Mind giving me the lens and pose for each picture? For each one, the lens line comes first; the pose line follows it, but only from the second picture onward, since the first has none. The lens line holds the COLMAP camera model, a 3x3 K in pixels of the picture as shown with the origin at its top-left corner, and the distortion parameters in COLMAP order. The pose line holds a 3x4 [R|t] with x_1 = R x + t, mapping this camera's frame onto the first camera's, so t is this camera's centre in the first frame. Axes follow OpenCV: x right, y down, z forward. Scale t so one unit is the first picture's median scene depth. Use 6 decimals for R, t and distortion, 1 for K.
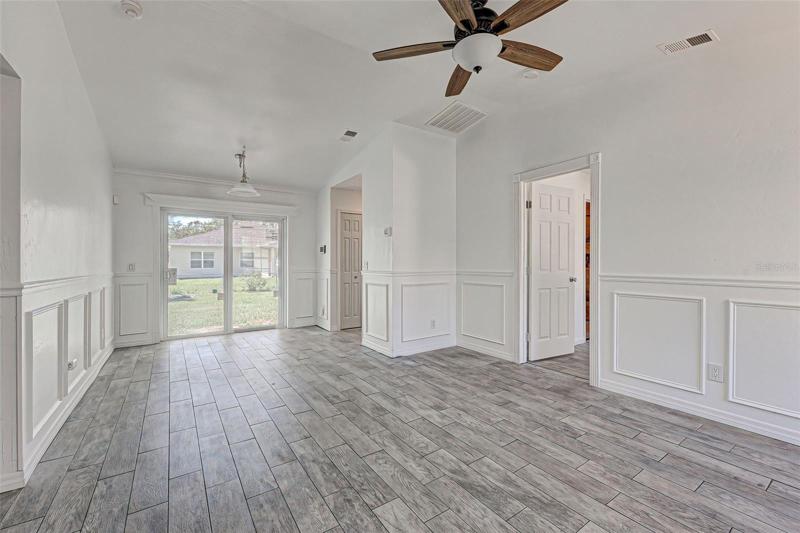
lens RADIAL K [[333.3, 0, 409.5], [0, 333.3, 264.1], [0, 0, 1]] dist [0.000666, -0.000171]
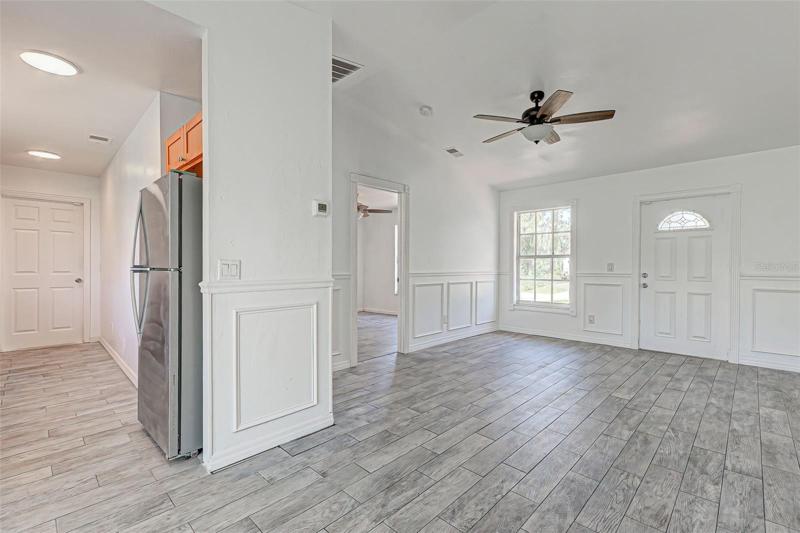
lens RADIAL K [[354.2, 0, 400.0], [0, 354.2, 266.5], [0, 0, 1]] dist [0.012792, -0.008183]
pose [[-0.178552, -0.001310, 0.983930, -0.909675], [0.004672, 0.999987, 0.002179, 0.000079], [-0.983919, 0.004986, -0.178544, 1.305016]]
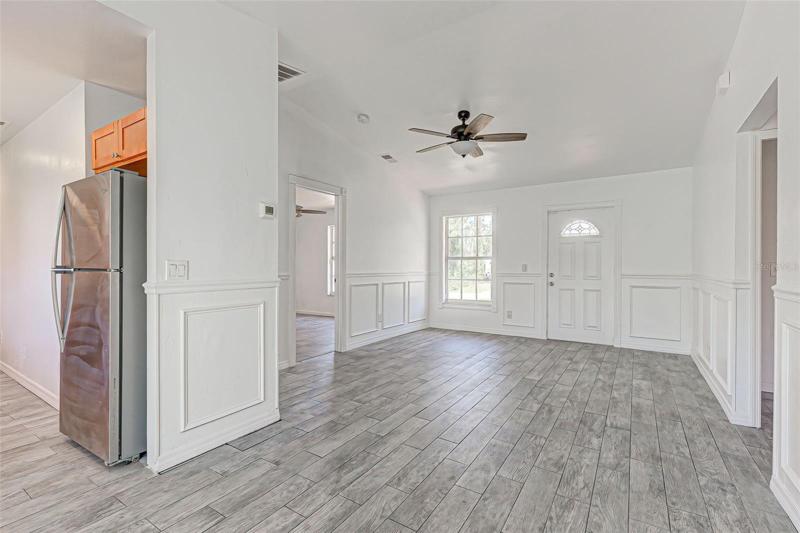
lens RADIAL K [[360.9, 0, 398.9], [0, 360.9, 264.0], [0, 0, 1]] dist [0.000760, -0.000387]
pose [[-0.367636, 0.007209, 0.929942, -0.985354], [0.003645, 0.999973, -0.006310, 0.000170], [-0.929963, 0.001070, -0.367652, 1.363545]]
